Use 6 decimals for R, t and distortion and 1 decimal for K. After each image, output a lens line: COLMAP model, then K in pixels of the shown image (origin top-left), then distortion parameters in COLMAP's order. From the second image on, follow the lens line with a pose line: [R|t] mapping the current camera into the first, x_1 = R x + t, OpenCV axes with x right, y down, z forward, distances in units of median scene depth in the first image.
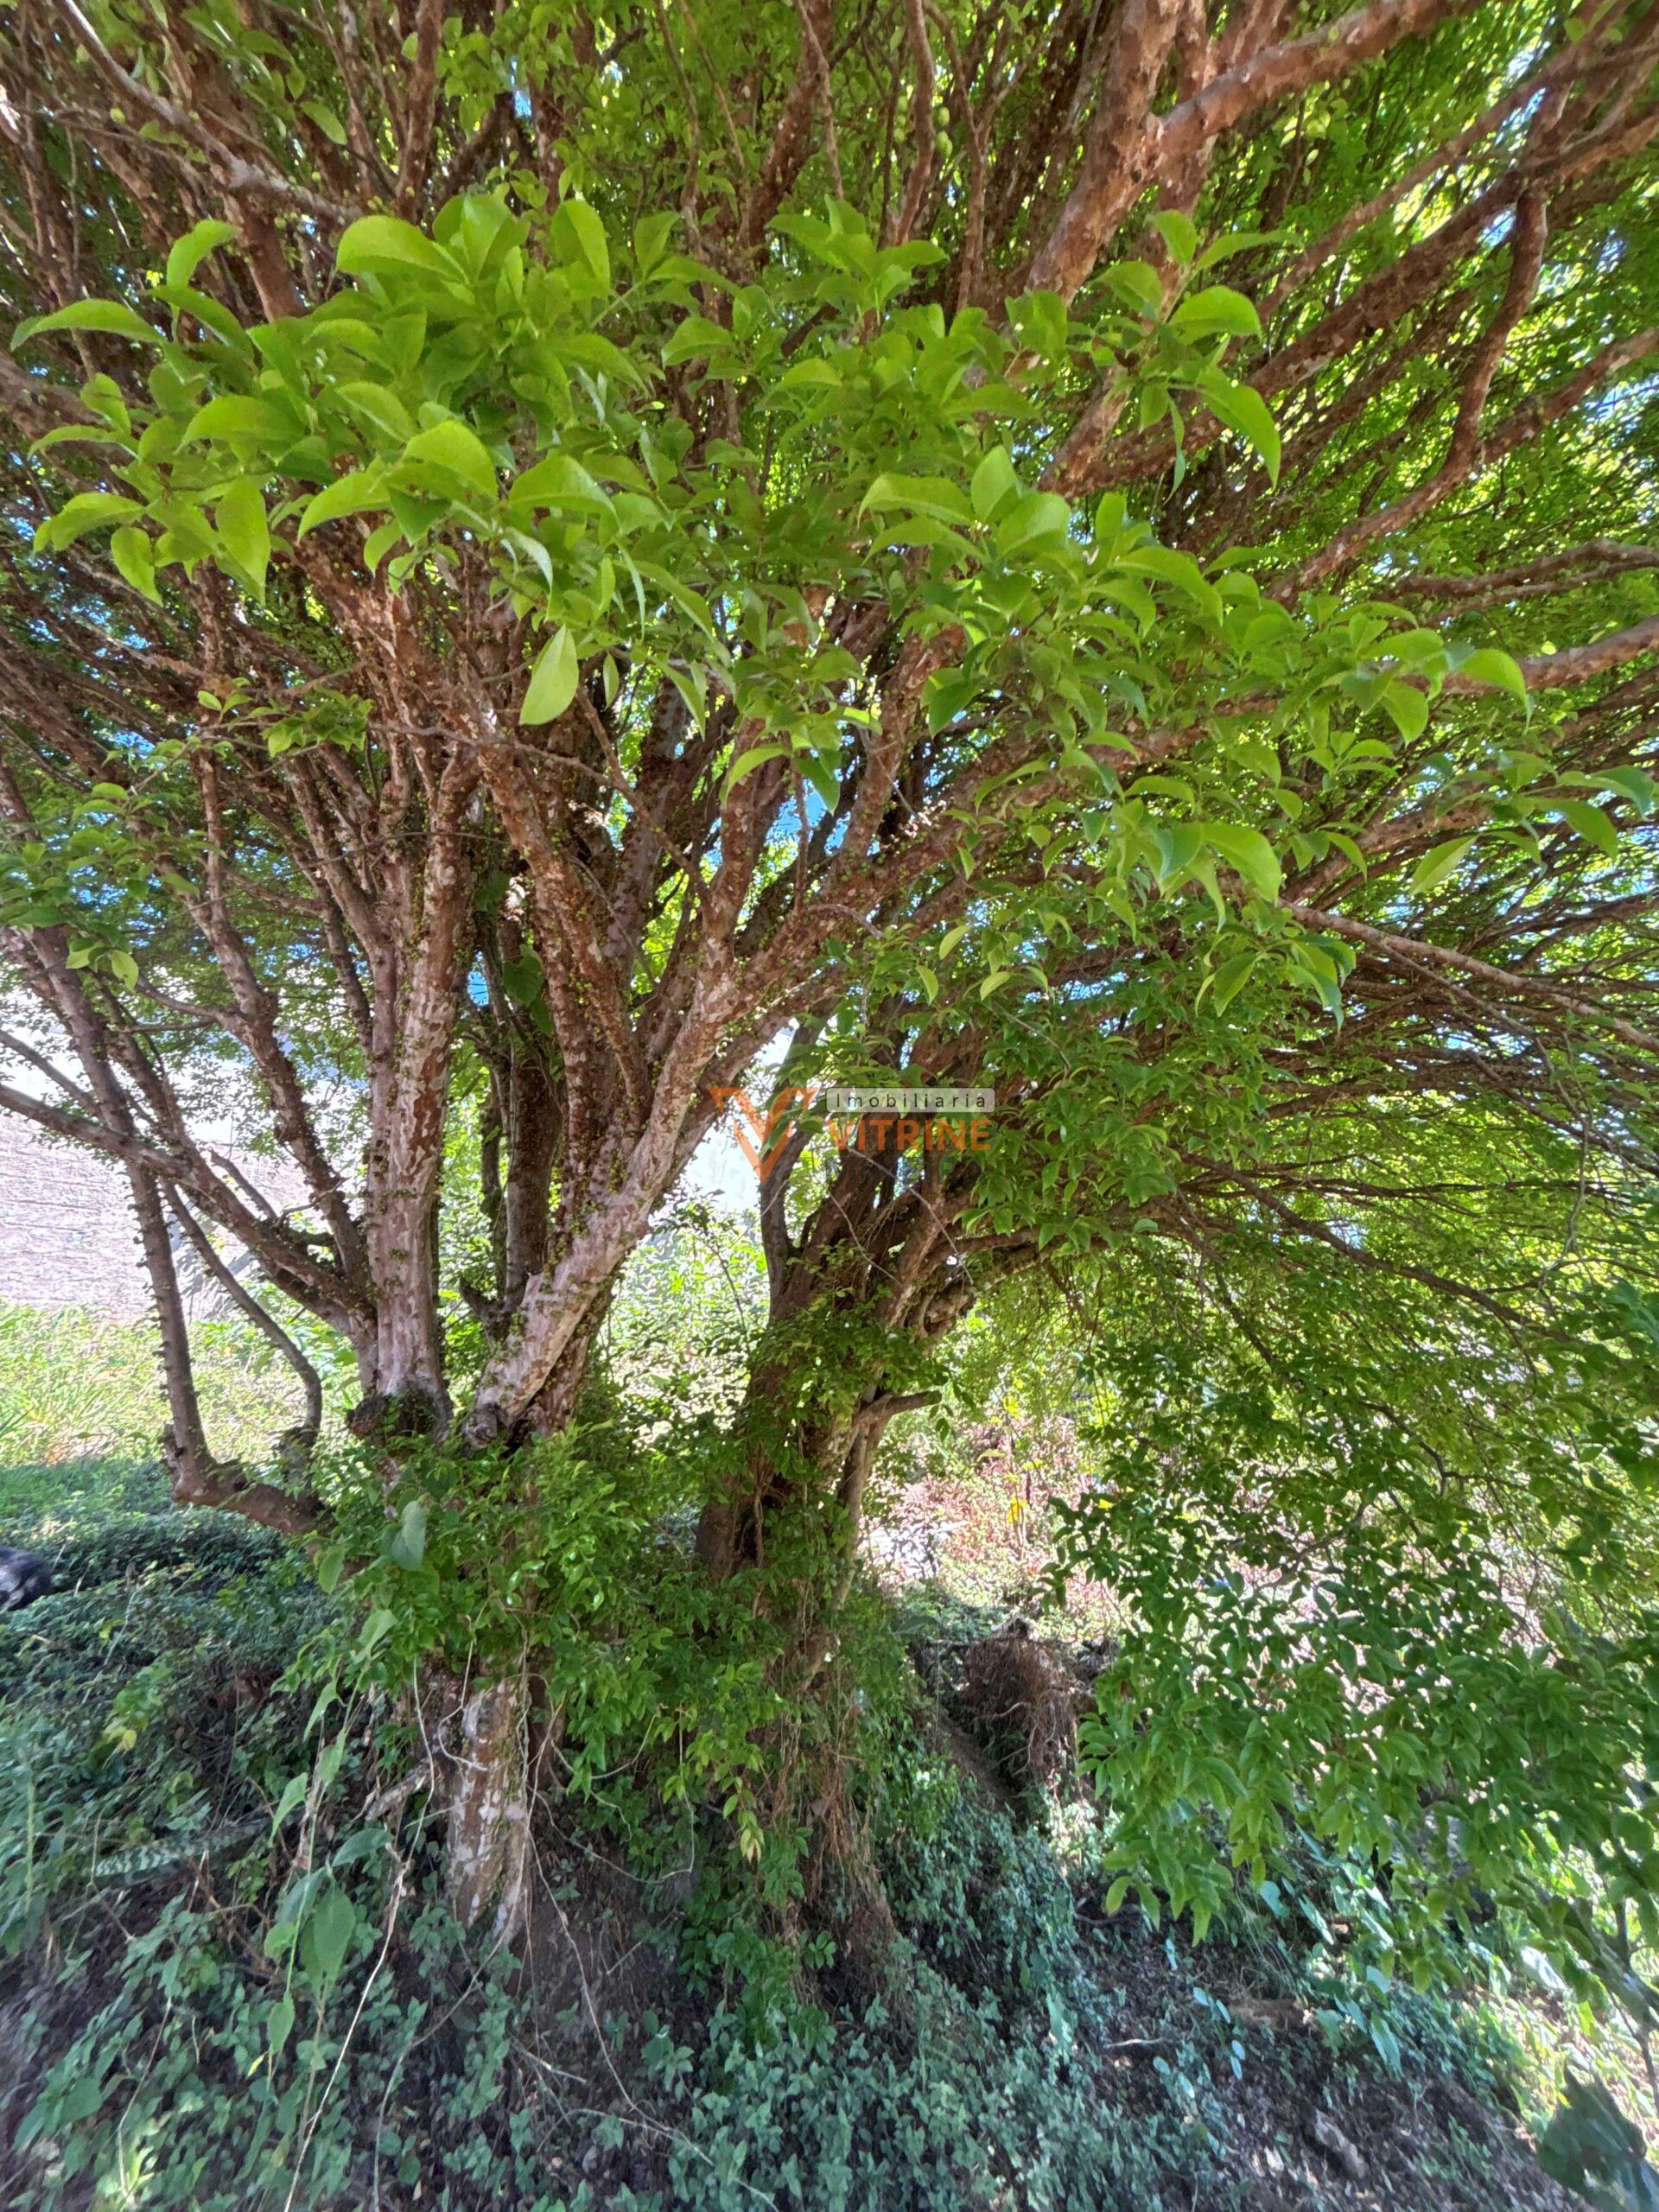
lens RADIAL K [[894.7, 0, 839.9], [0, 894.7, 1105.2], [0, 0, 1]] dist [-0.000785, -0.000009]
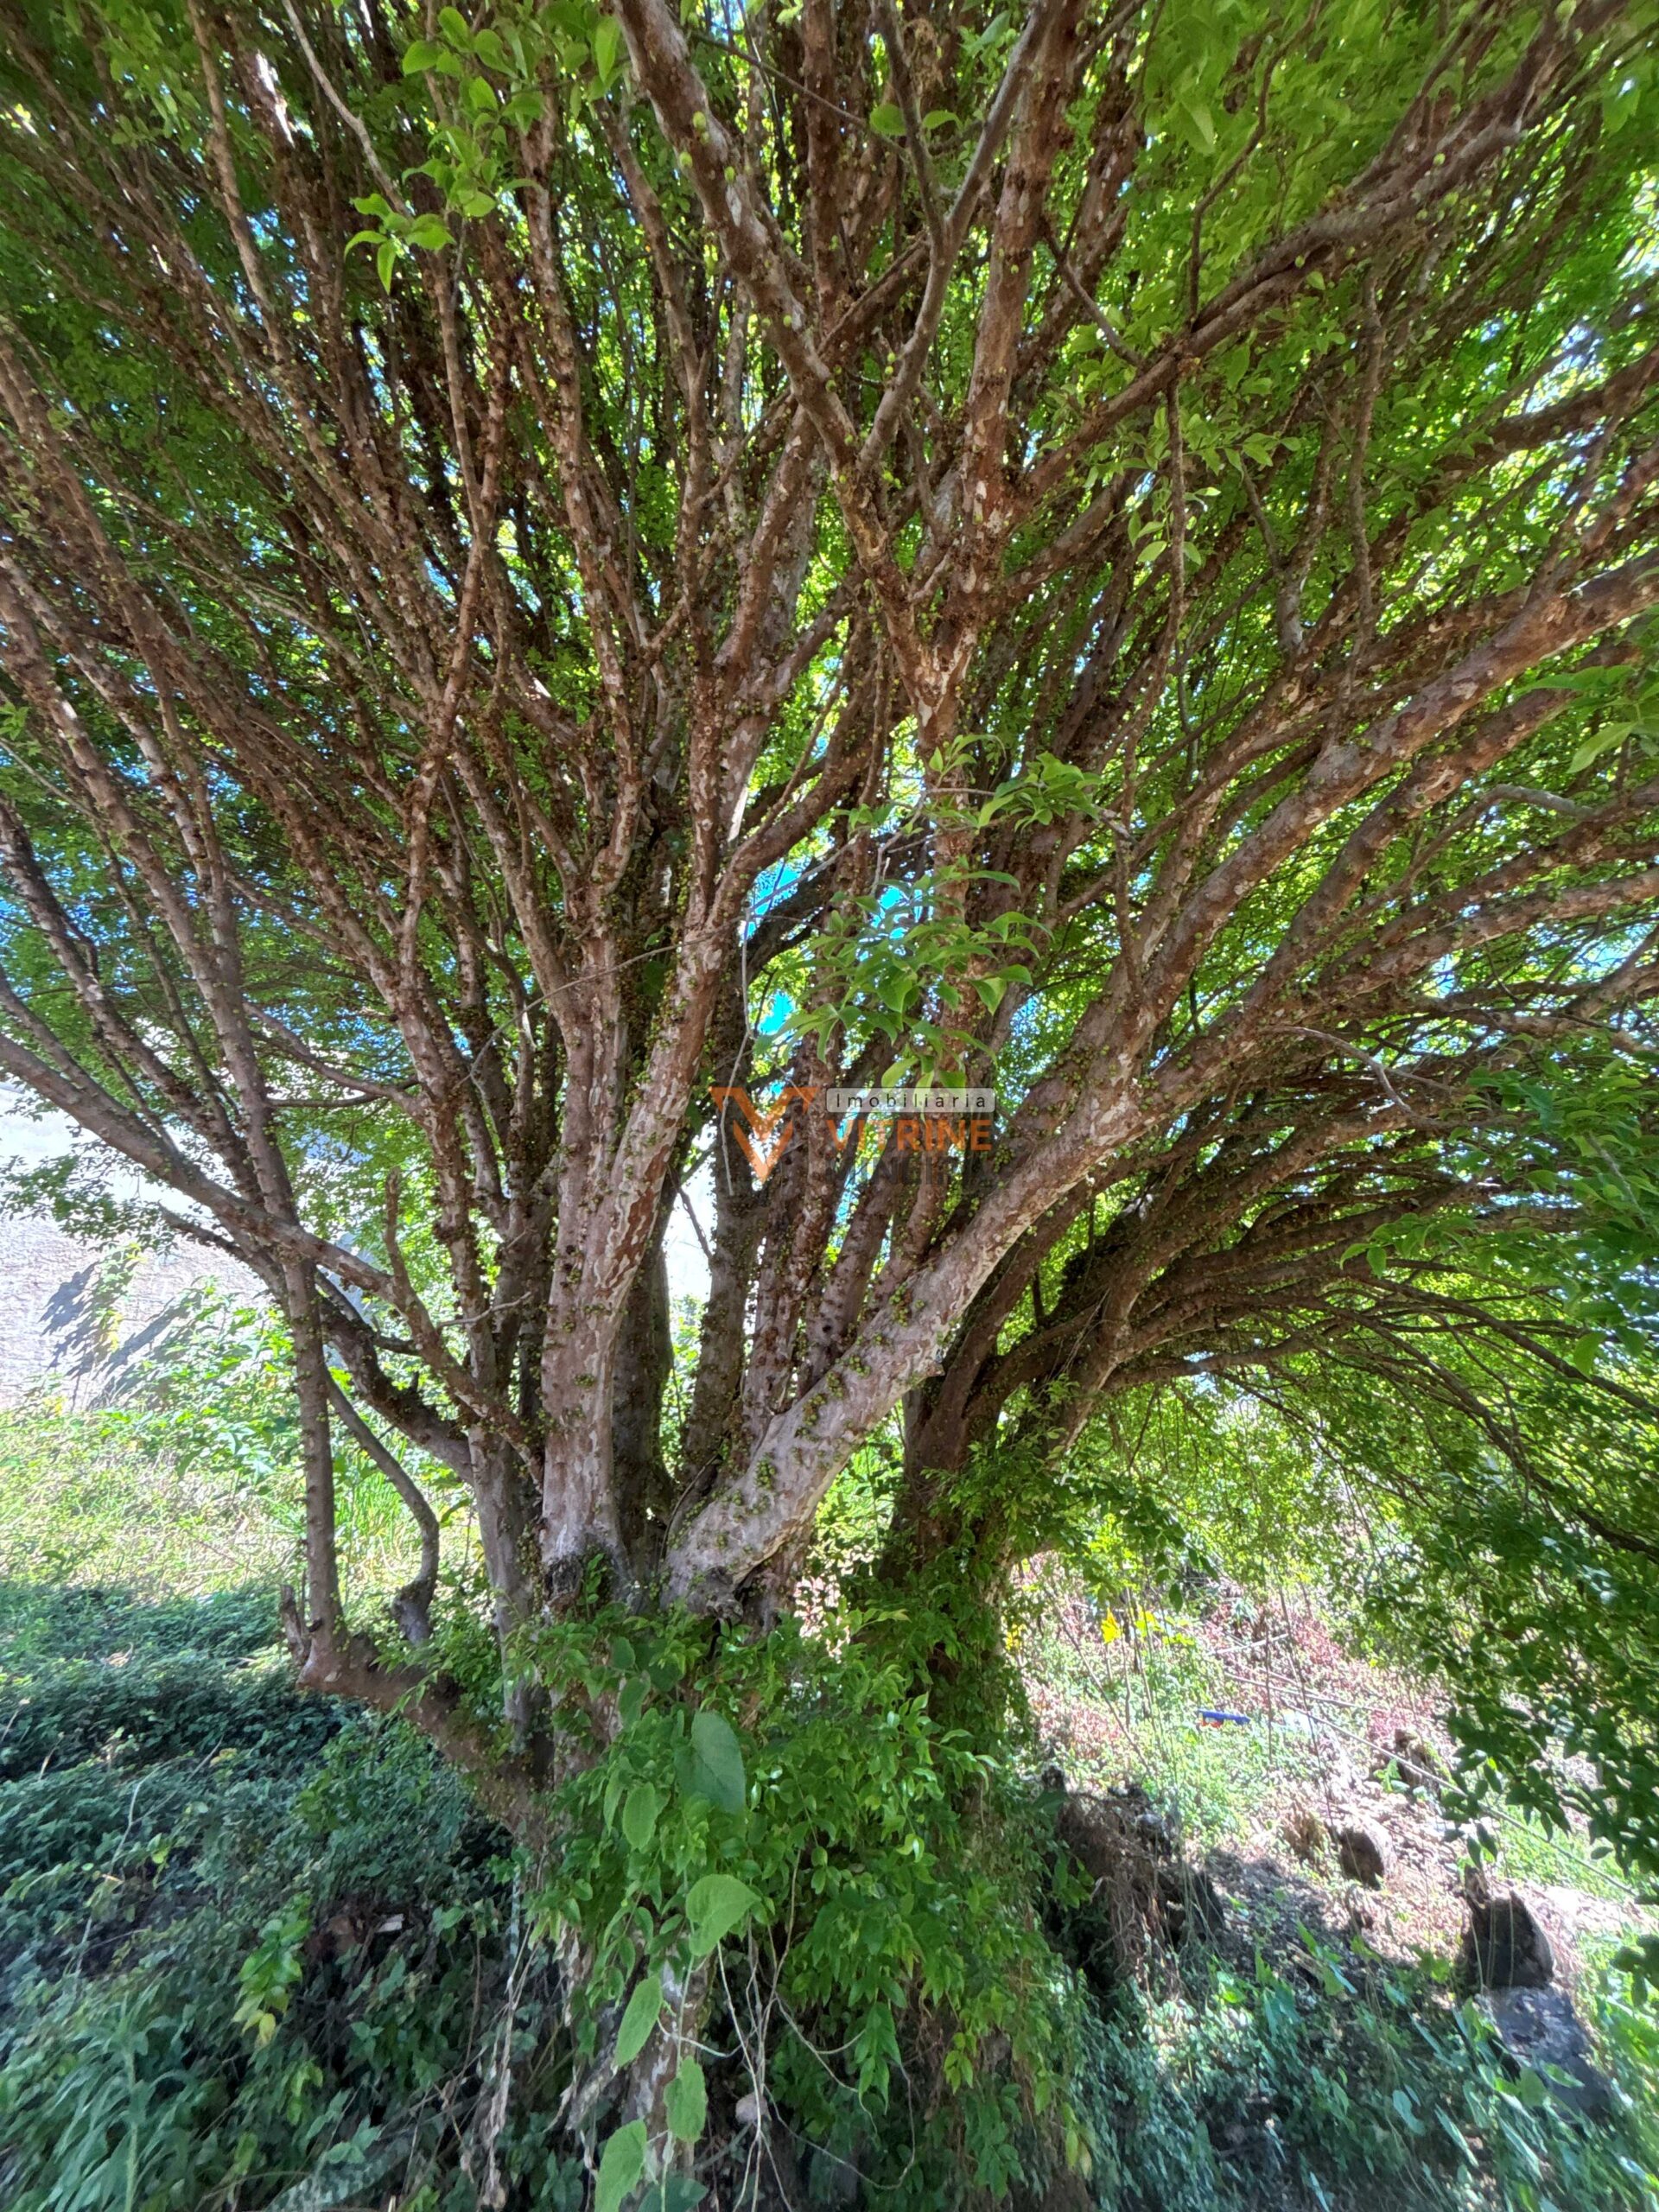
lens RADIAL K [[894.7, 0, 822.4], [0, 894.7, 1097.9], [0, 0, 1]] dist [-0.000785, -0.000009]
pose [[0.994804, 0.049643, 0.088881, -0.347371], [-0.040858, 0.994341, -0.098064, -0.028355], [-0.093246, 0.093923, 0.991203, 0.095374]]
